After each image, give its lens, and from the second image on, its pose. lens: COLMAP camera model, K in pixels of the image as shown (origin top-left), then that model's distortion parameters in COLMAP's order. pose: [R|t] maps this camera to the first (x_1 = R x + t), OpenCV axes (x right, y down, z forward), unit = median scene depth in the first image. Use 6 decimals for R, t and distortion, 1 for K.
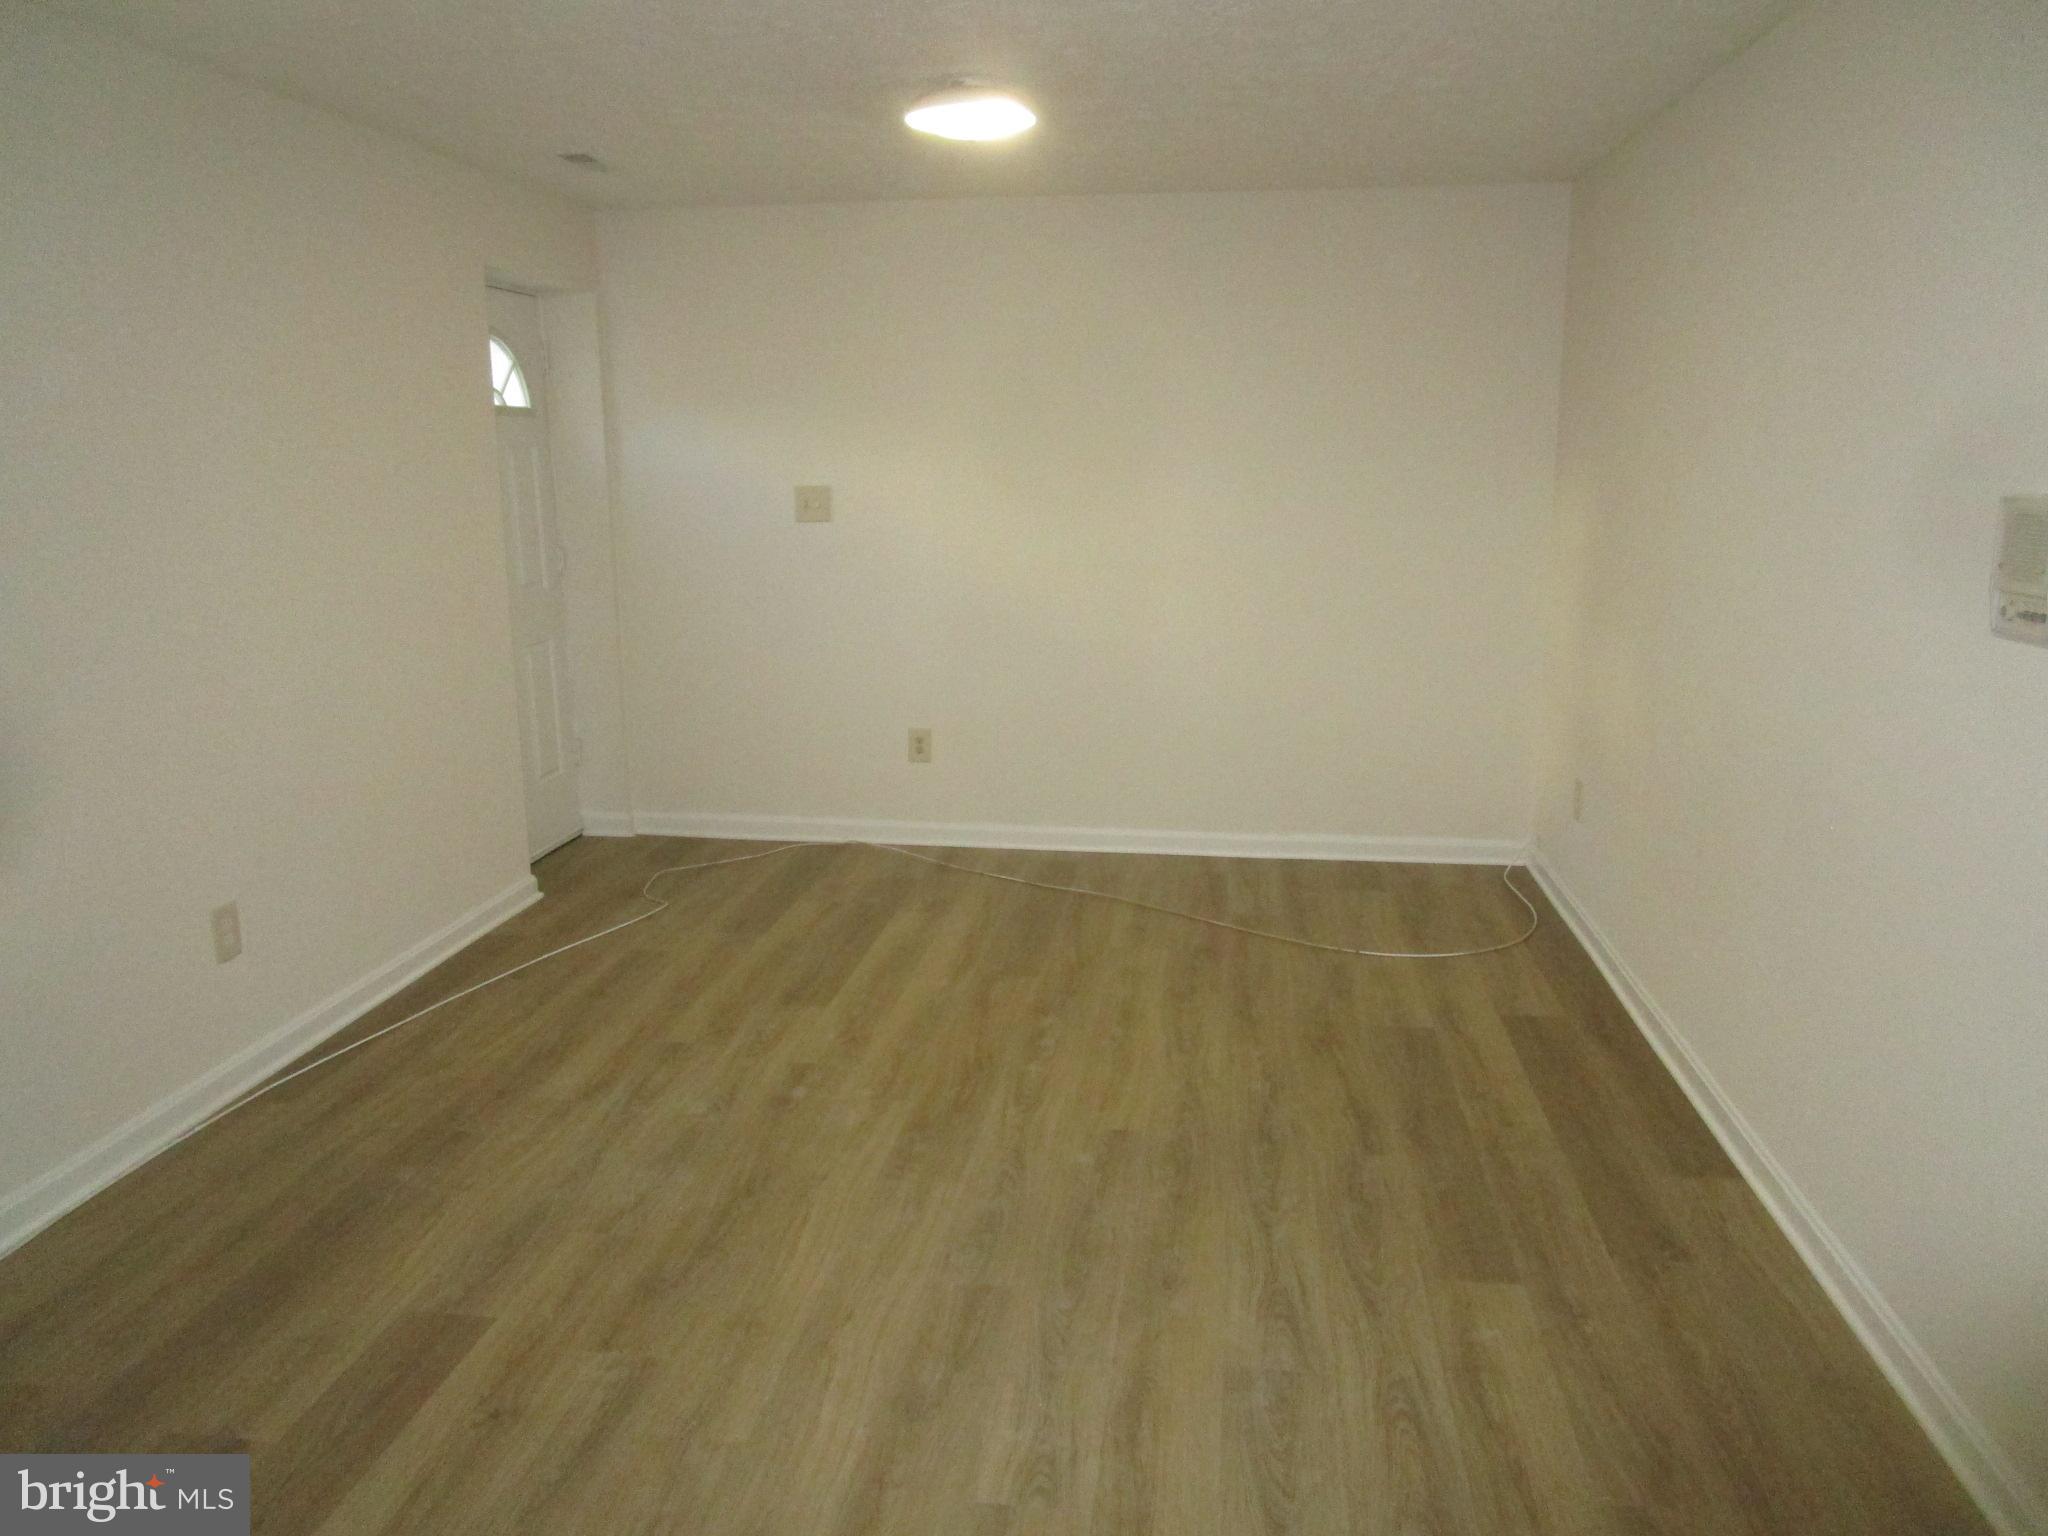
lens RADIAL K [[1459.7, 0, 1023.2], [0, 1459.7, 759.0], [0, 0, 1]] dist [-0.024307, 0.002767]
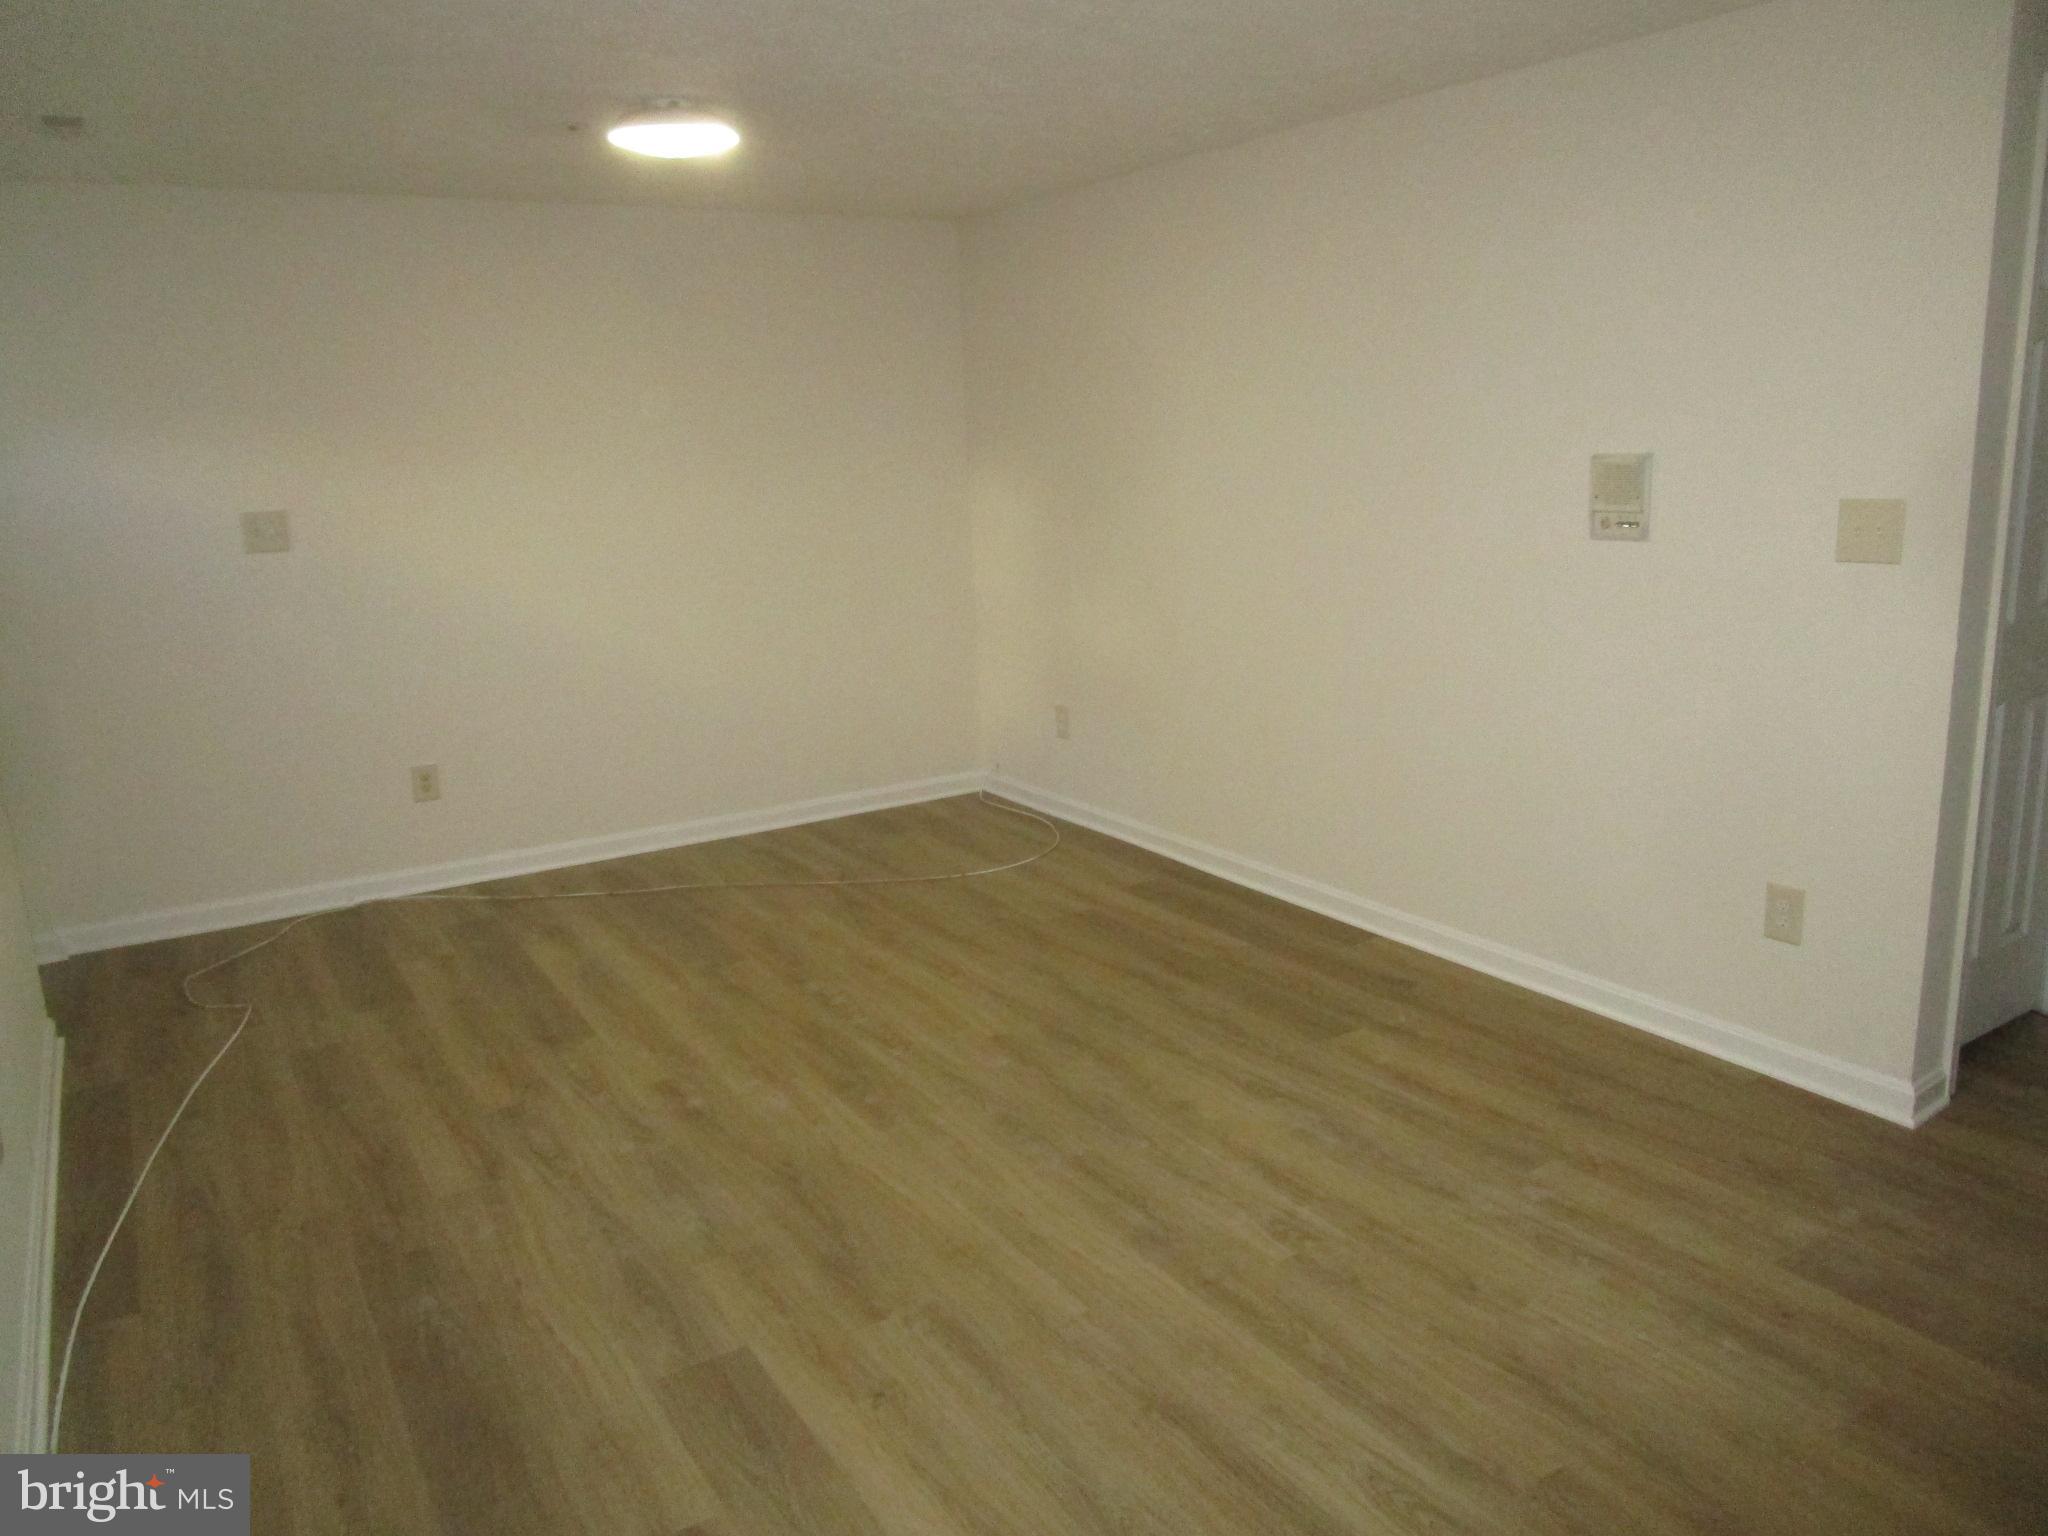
lens RADIAL K [[1459.7, 0, 1023.2], [0, 1459.7, 759.0], [0, 0, 1]] dist [-0.024307, 0.002767]
pose [[0.762334, -0.164578, 0.625908, -0.521253], [0.165267, 0.984566, 0.057595, -0.021636], [-0.625726, 0.059535, 0.777767, 0.062009]]
